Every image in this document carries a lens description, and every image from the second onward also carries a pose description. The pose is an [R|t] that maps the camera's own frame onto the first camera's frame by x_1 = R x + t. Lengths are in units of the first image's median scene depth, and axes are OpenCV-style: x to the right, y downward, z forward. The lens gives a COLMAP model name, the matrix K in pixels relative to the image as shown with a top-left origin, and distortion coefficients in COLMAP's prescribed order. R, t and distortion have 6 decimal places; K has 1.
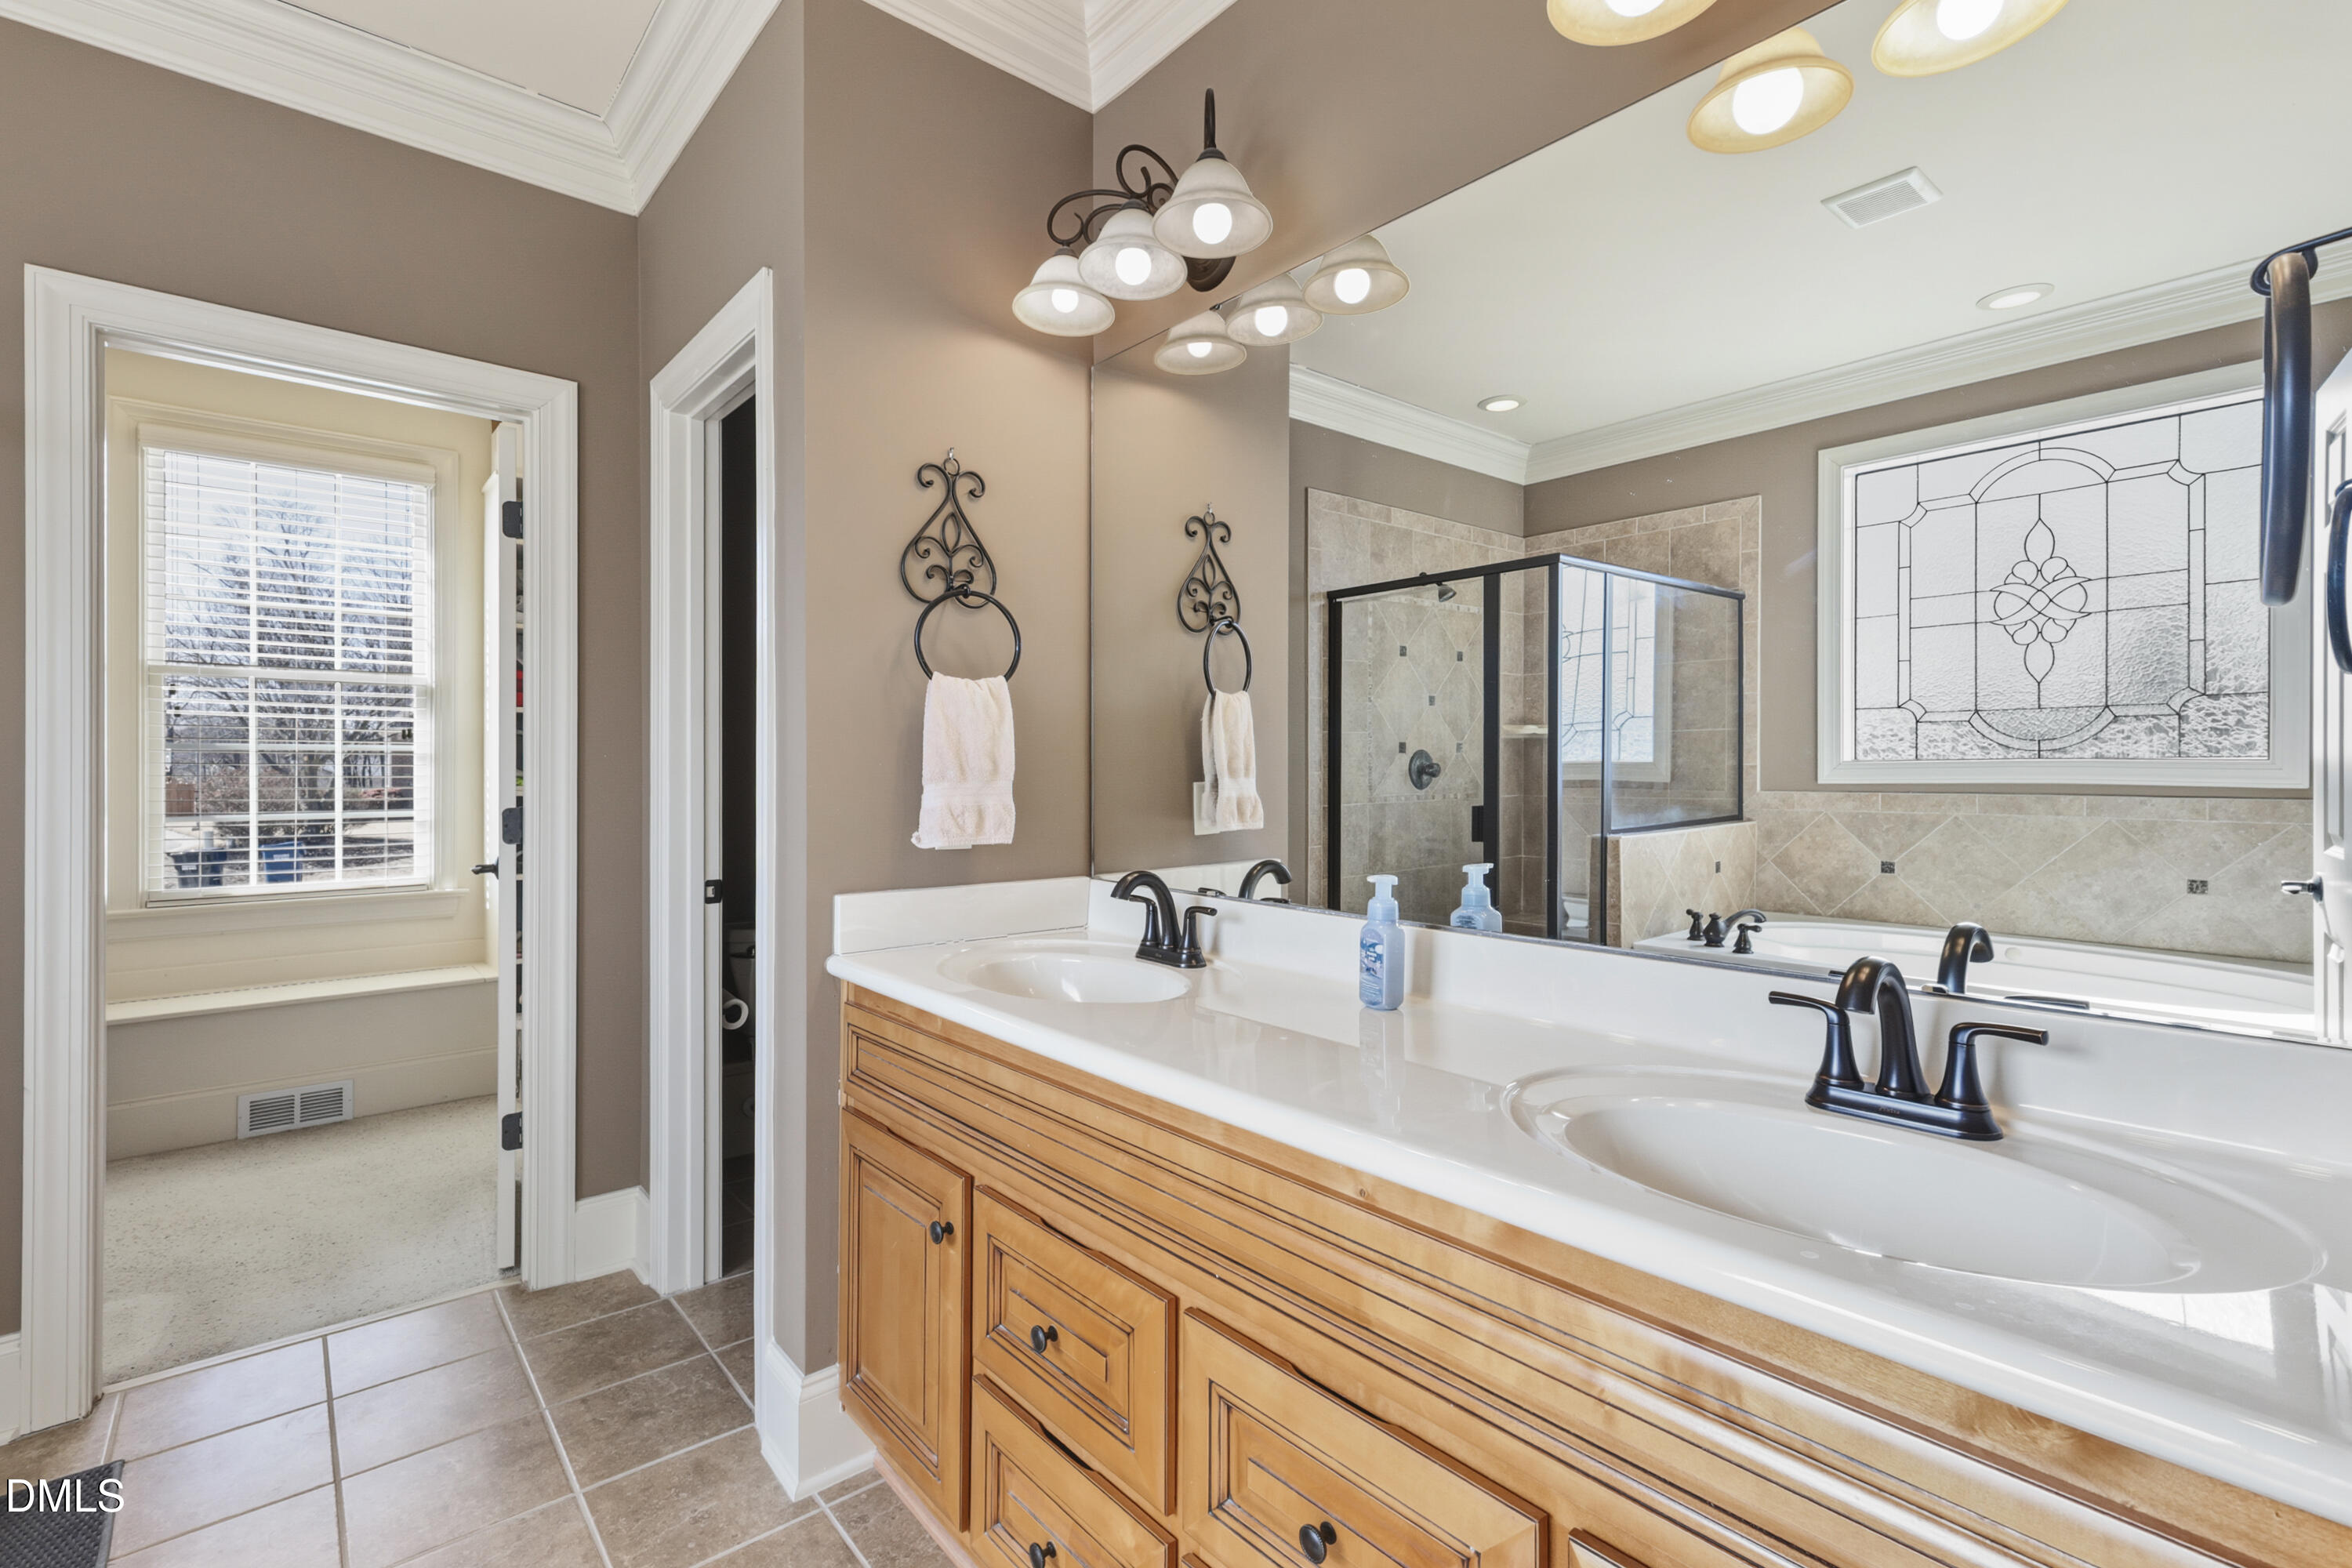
lens RADIAL K [[1073.1, 0, 1183.7], [0, 1073.1, 769.1], [0, 0, 1]] dist [0.012350, 0.000596]
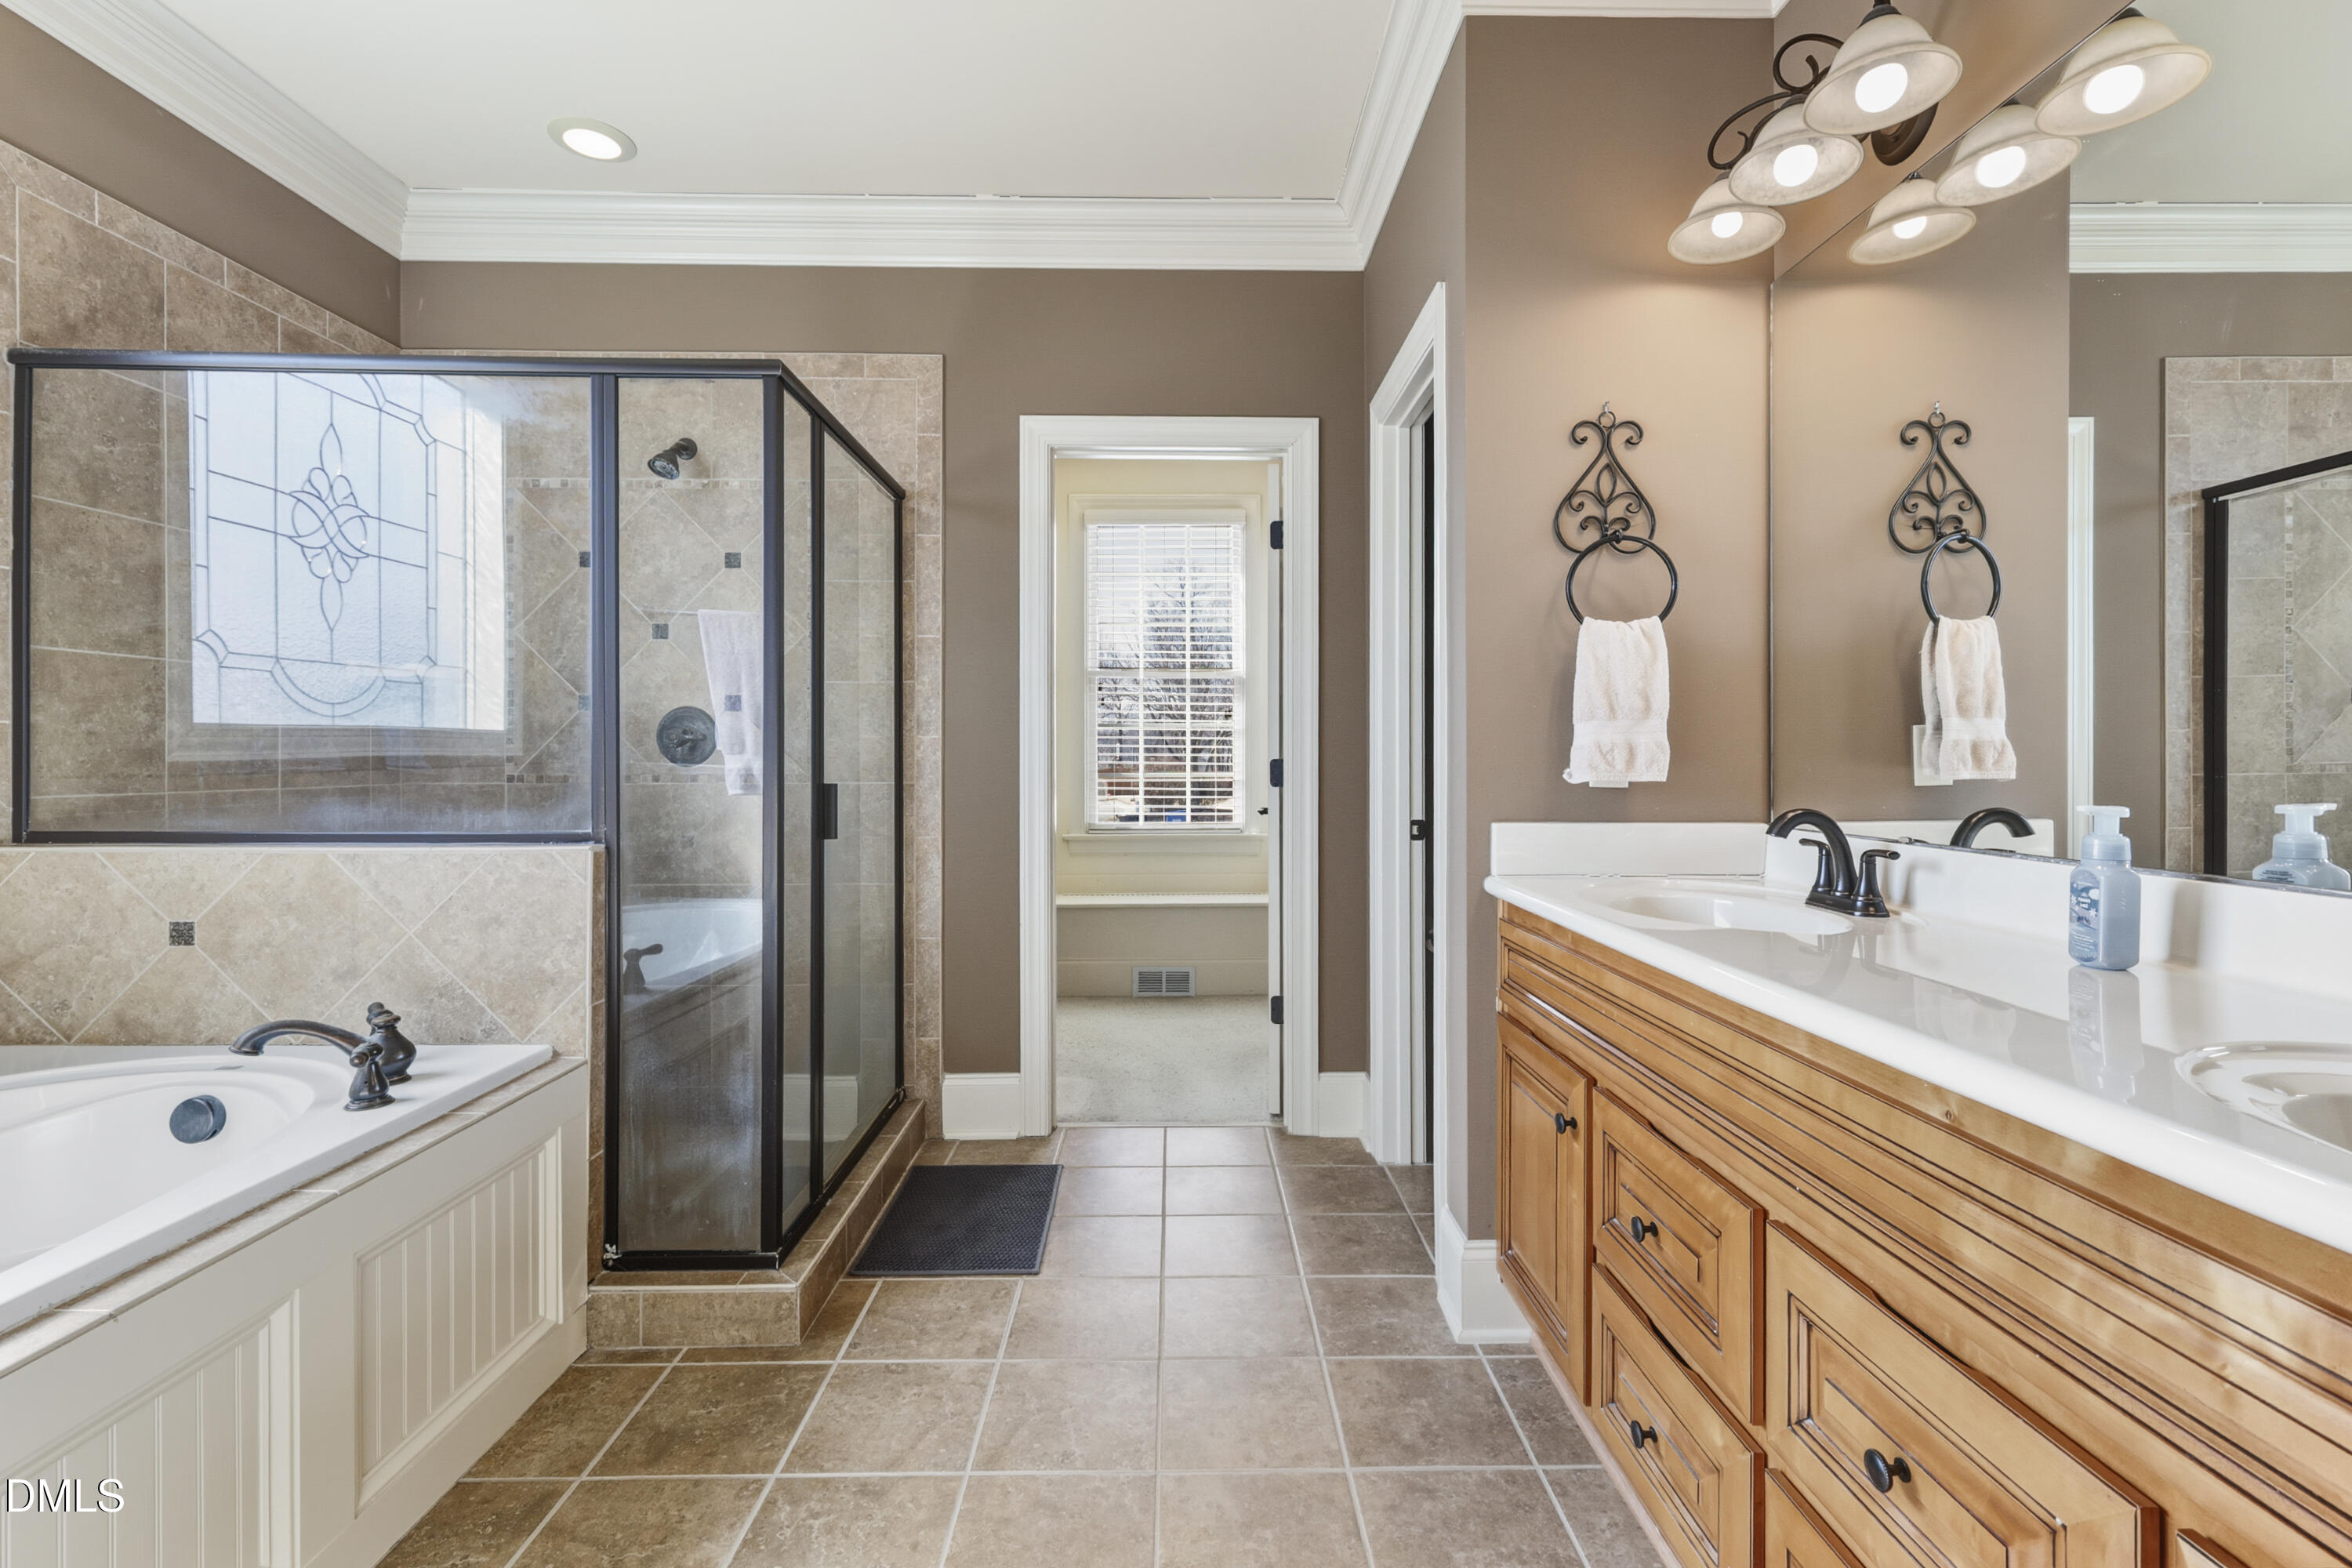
lens RADIAL K [[1042.4, 0, 1181.1], [0, 1042.4, 756.5], [0, 0, 1]] dist [0.001196, 0.000112]
pose [[0.770541, -0.002380, -0.637386, 0.107597], [0.002964, 0.999996, -0.000152, 0.042771], [0.637383, -0.001772, 0.770545, -0.040824]]
